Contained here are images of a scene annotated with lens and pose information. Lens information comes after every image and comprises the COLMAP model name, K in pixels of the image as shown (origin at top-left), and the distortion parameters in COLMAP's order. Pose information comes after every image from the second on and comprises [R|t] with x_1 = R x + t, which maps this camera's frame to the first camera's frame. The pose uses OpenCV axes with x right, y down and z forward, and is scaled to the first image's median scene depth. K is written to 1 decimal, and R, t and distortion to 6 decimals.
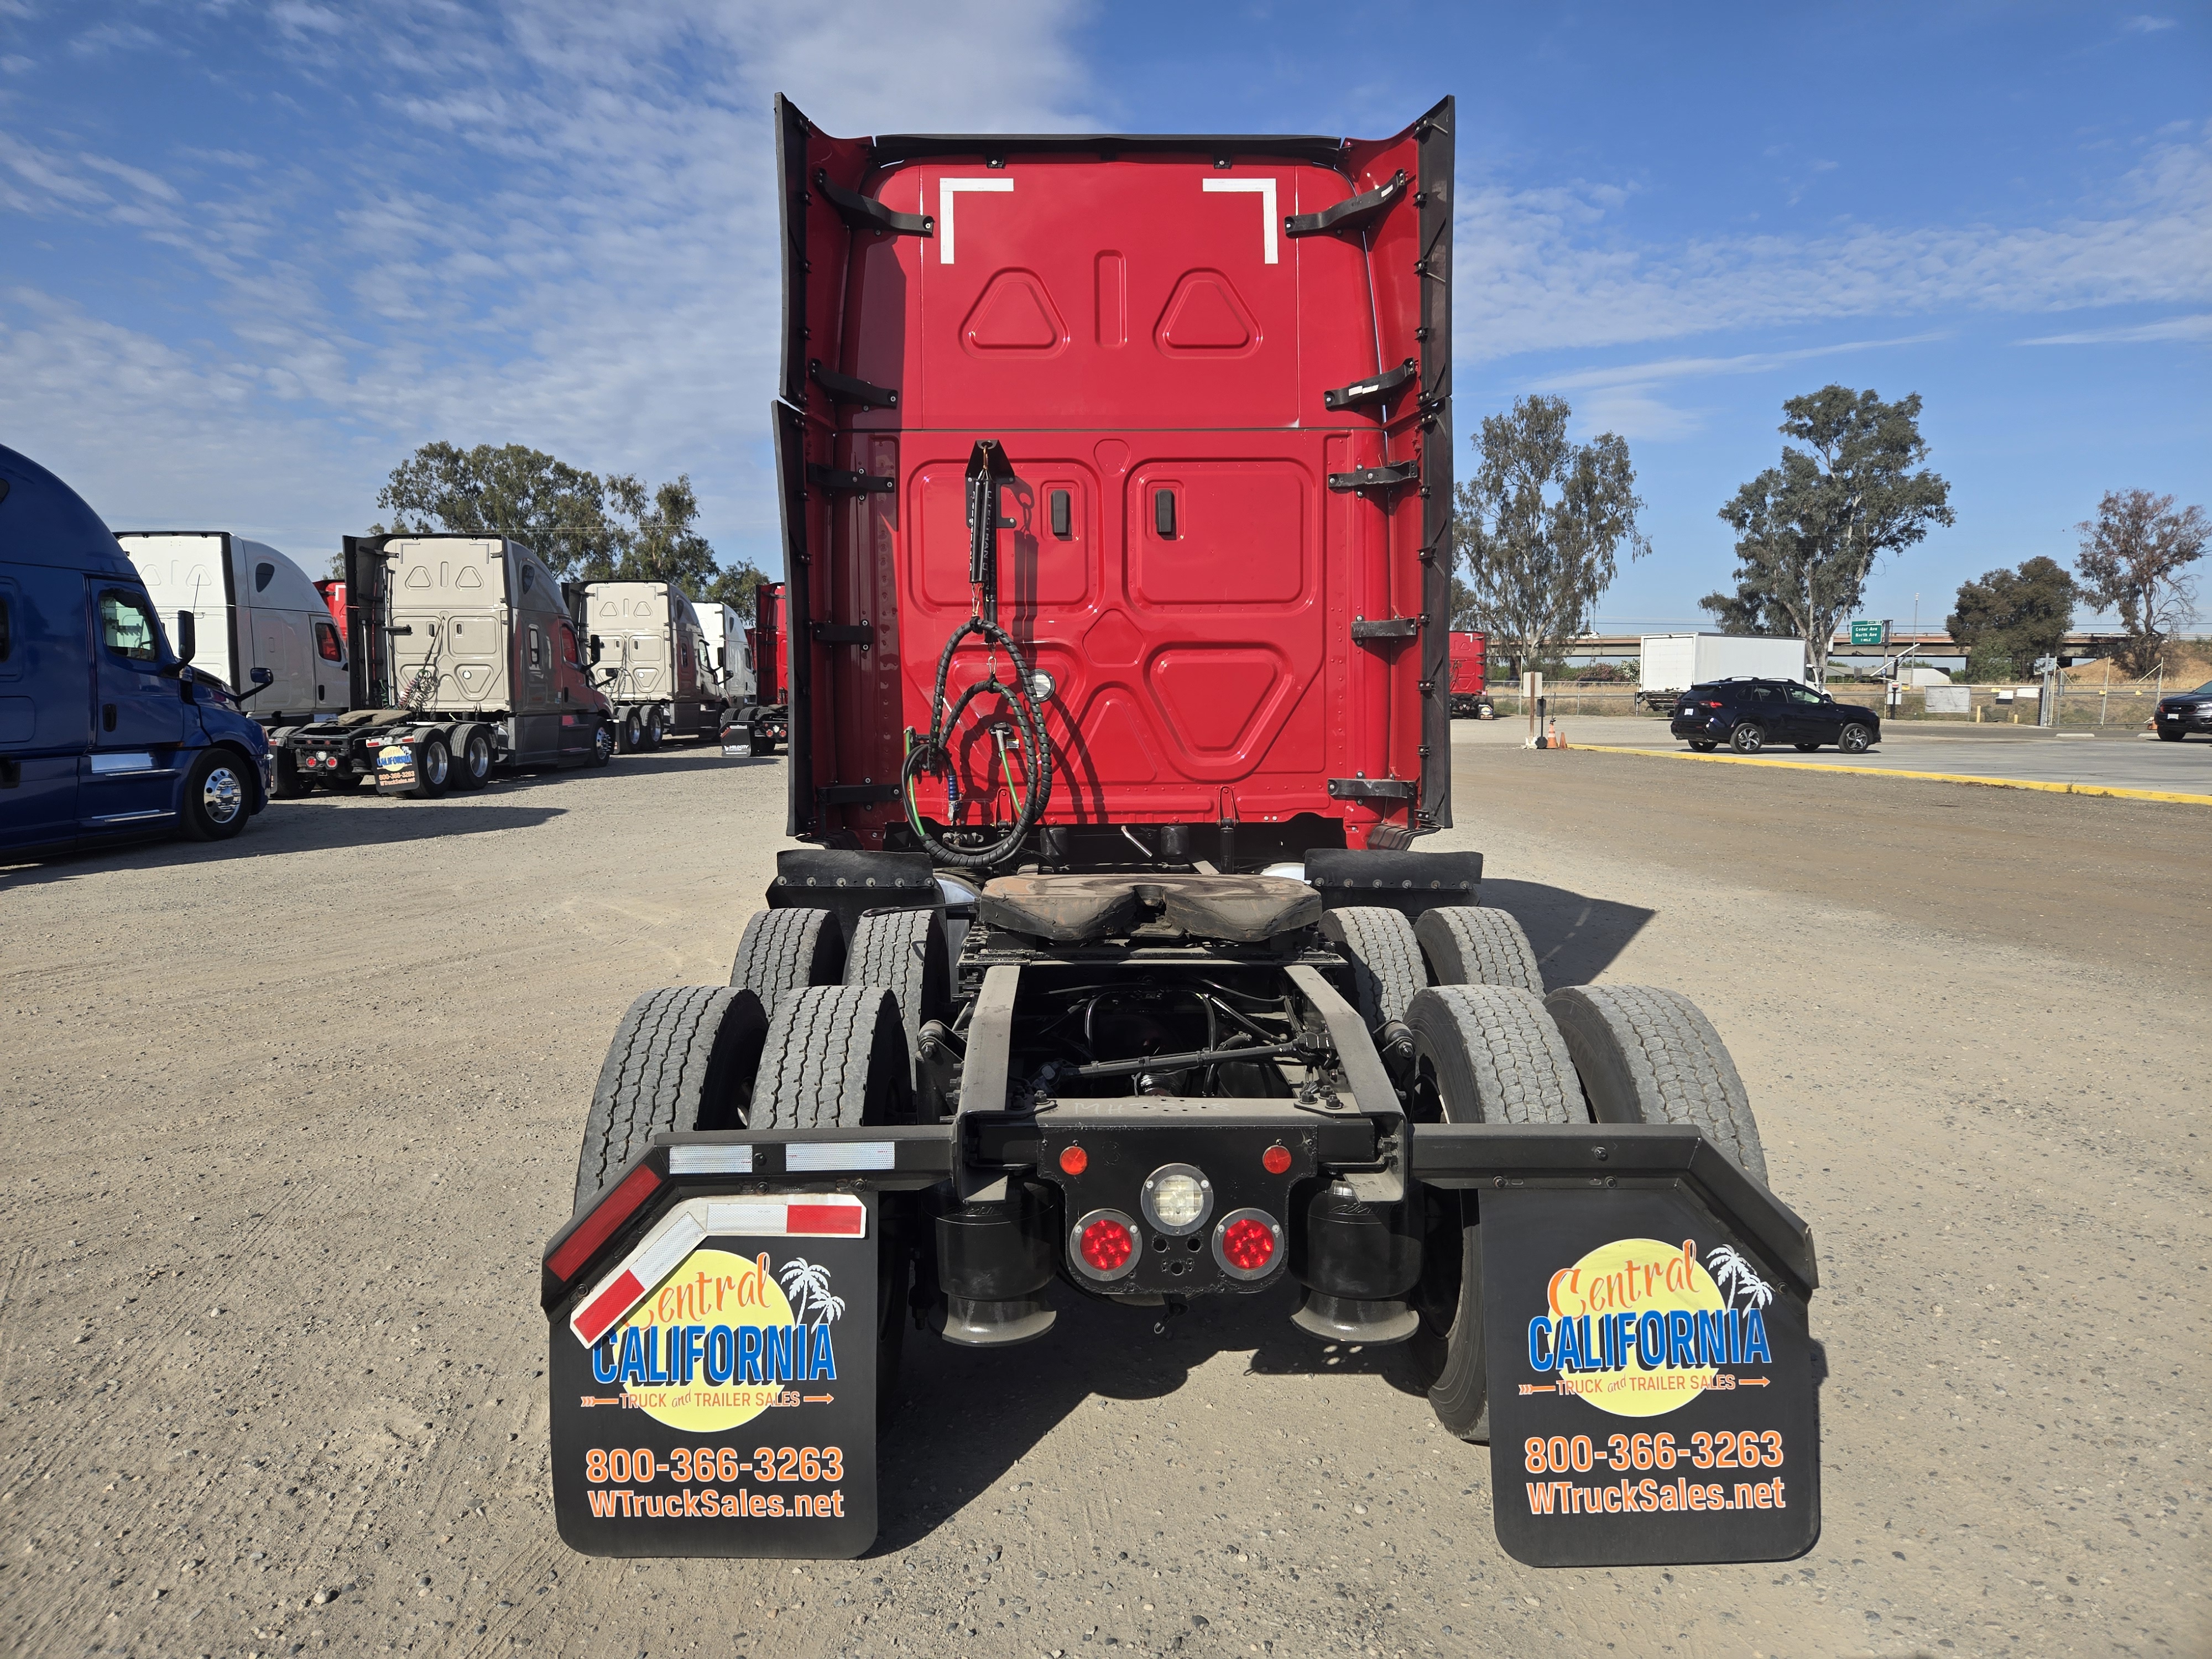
lens RADIAL K [[1495.1, 0, 1095.6], [0, 1495.1, 791.3], [0, 0, 1]] dist [0.064582, -0.042547]
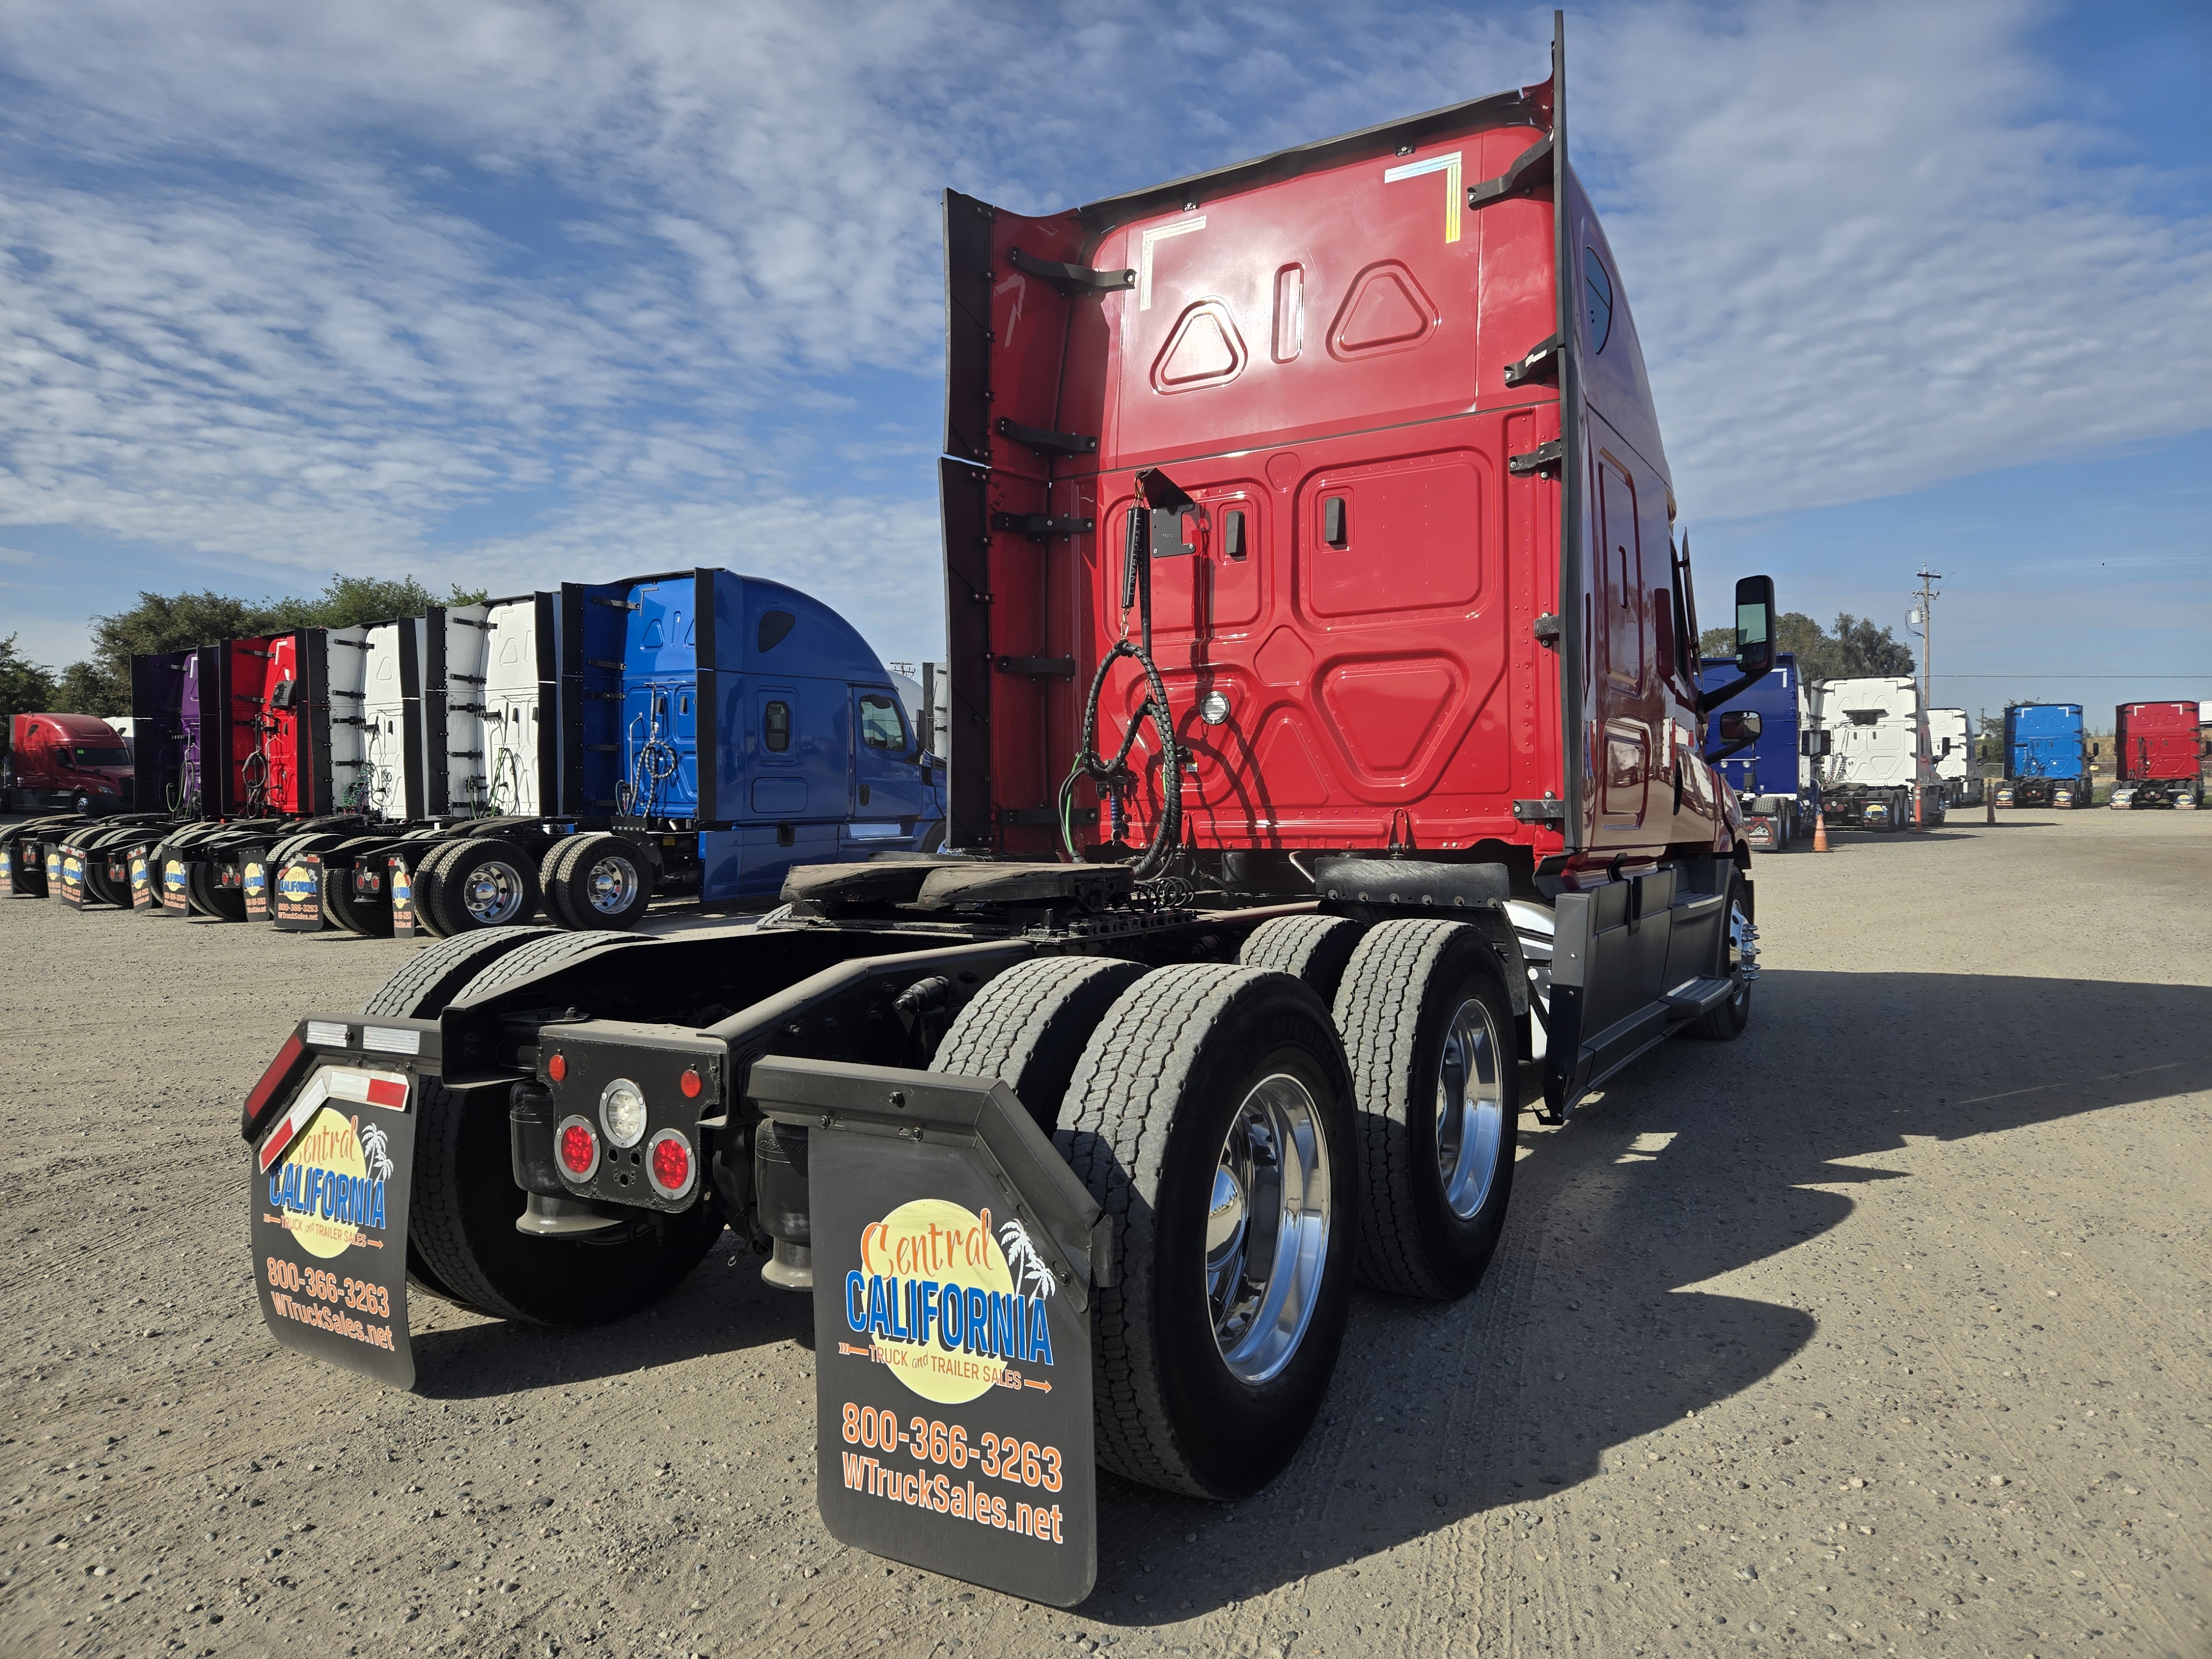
lens RADIAL K [[1495.1, 0, 1081.7], [0, 1495.1, 792.2], [0, 0, 1]] dist [0.064582, -0.042547]
pose [[0.838287, -0.011548, -0.545107, 0.429297], [-0.025879, 0.997806, -0.060936, 0.048008], [0.544614, 0.065189, 0.836149, 0.127185]]
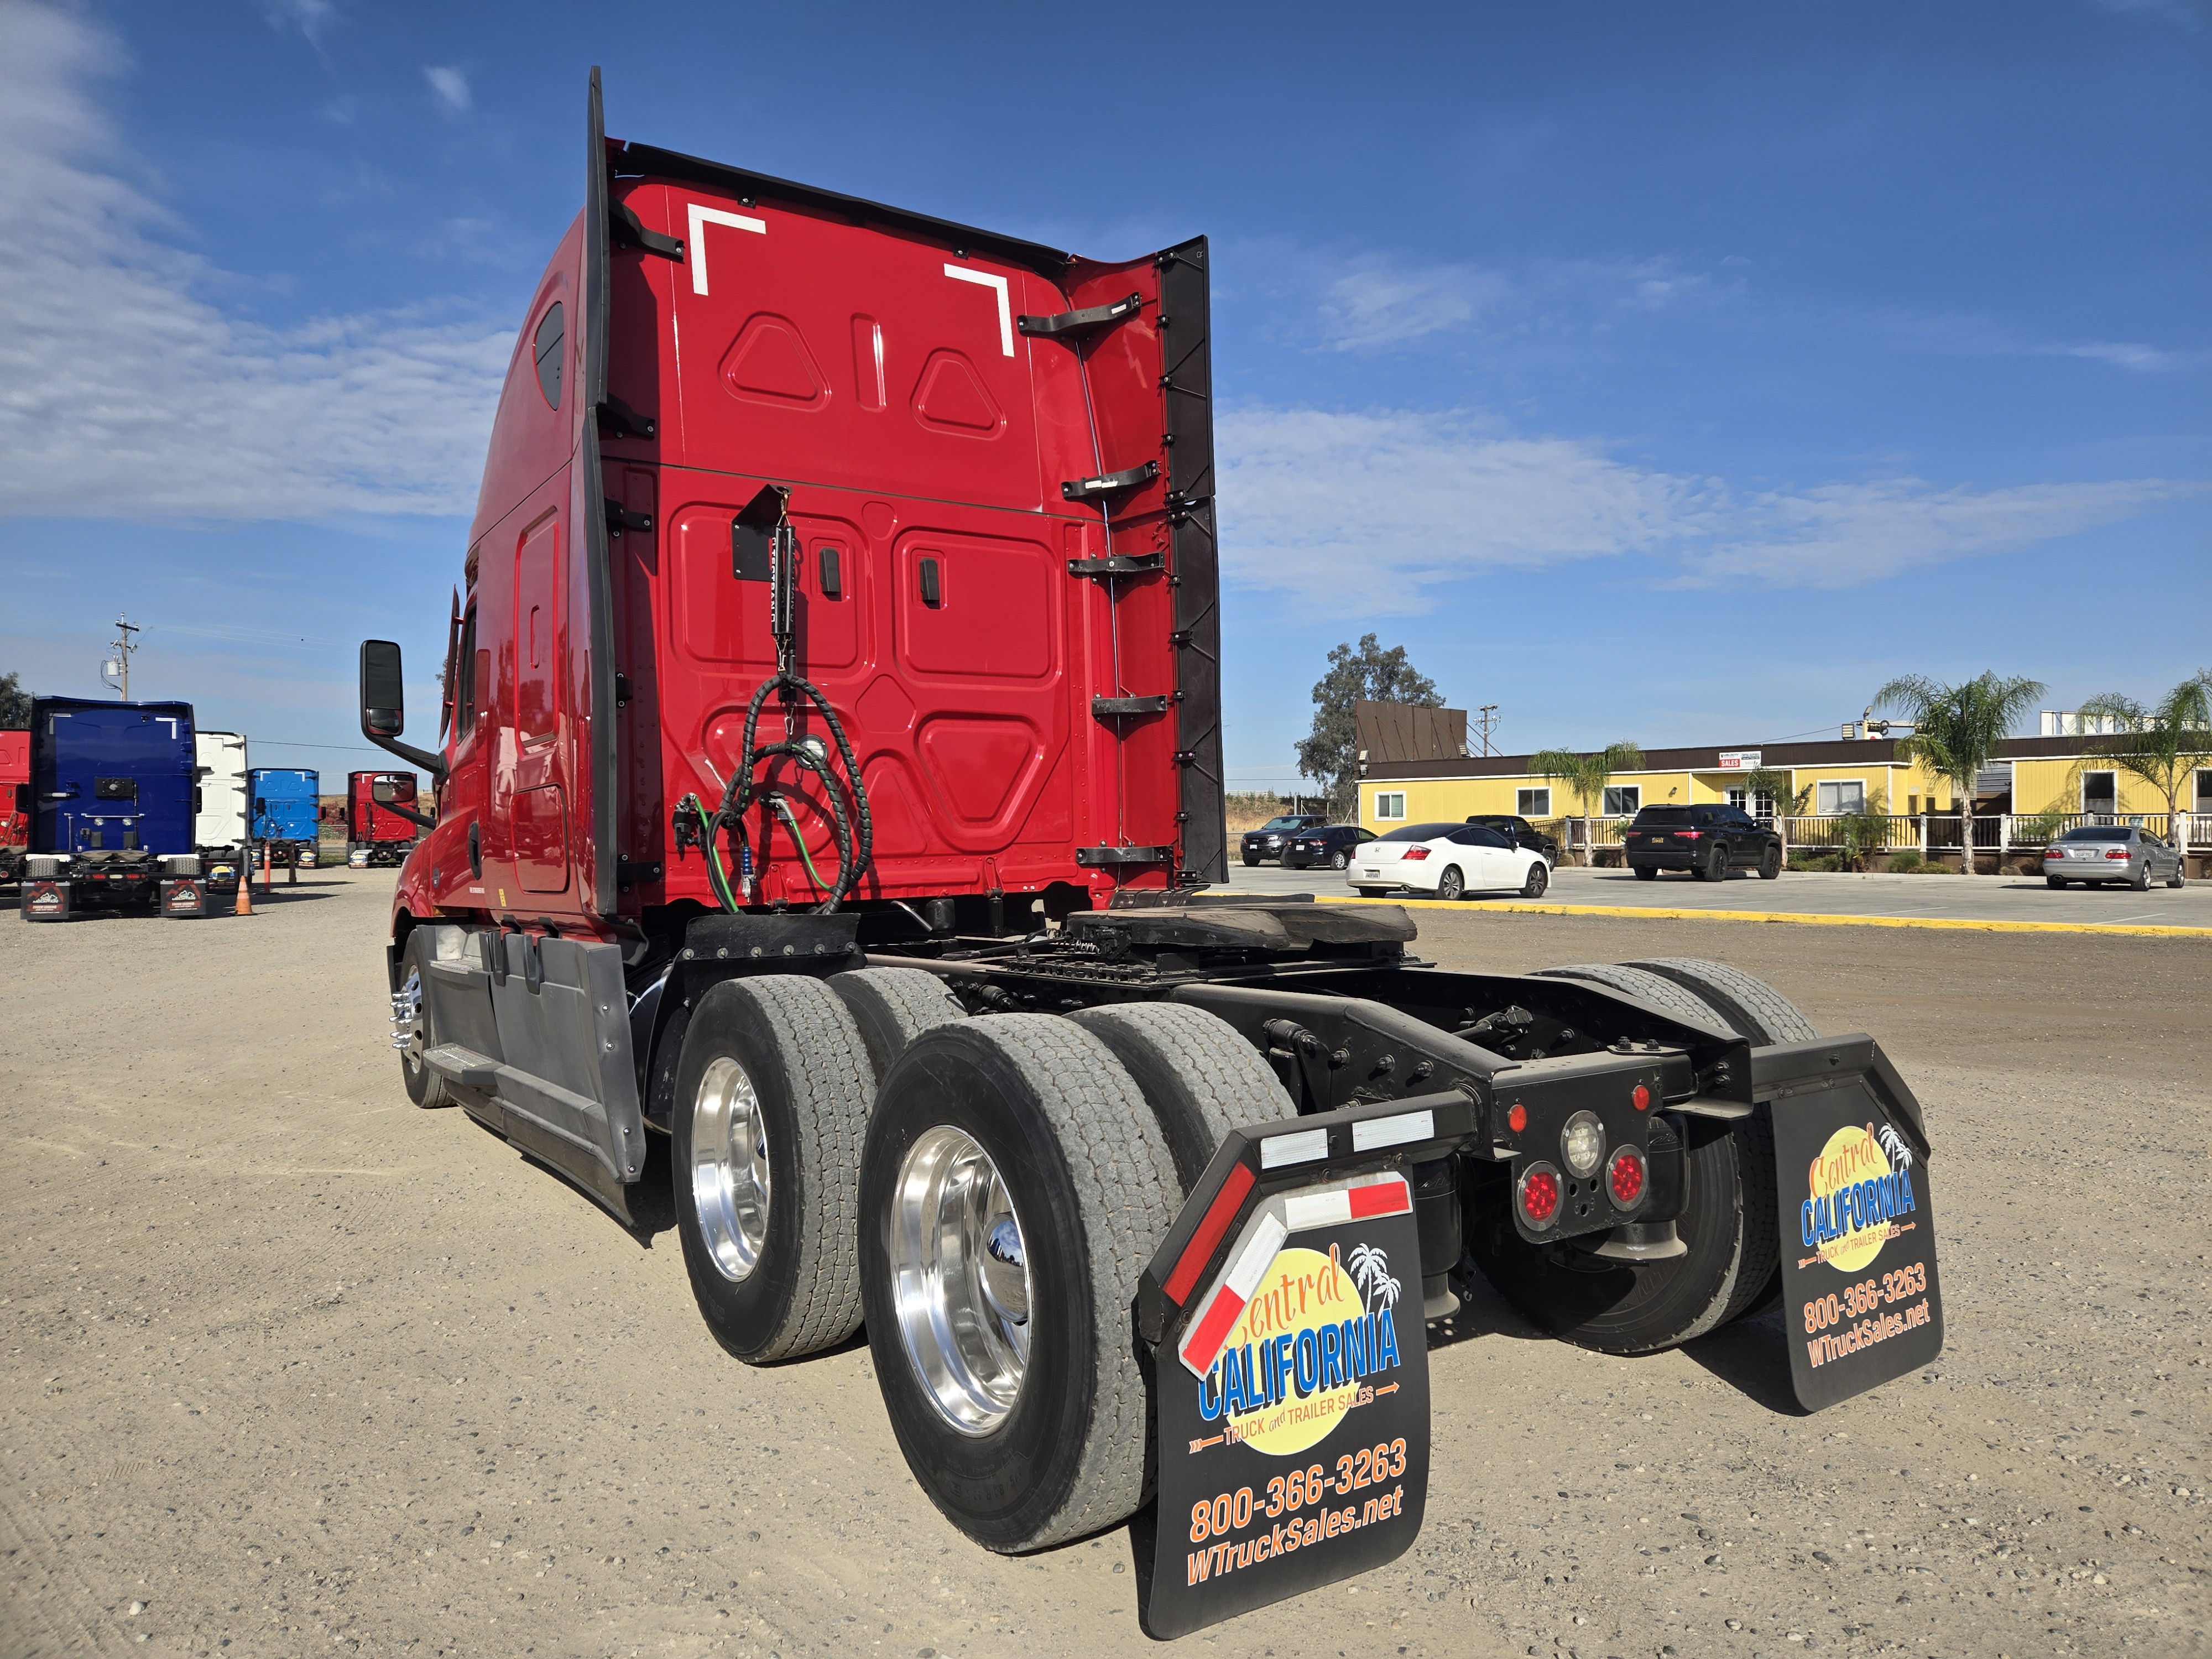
lens RADIAL K [[1495.1, 0, 1139.5], [0, 1495.1, 805.6], [0, 0, 1]] dist [0.064582, -0.042547]
pose [[0.832337, 0.001043, 0.554268, -0.387026], [0.050156, 0.995754, -0.077194, 0.044972], [-0.551995, 0.092051, 0.828751, 0.117115]]
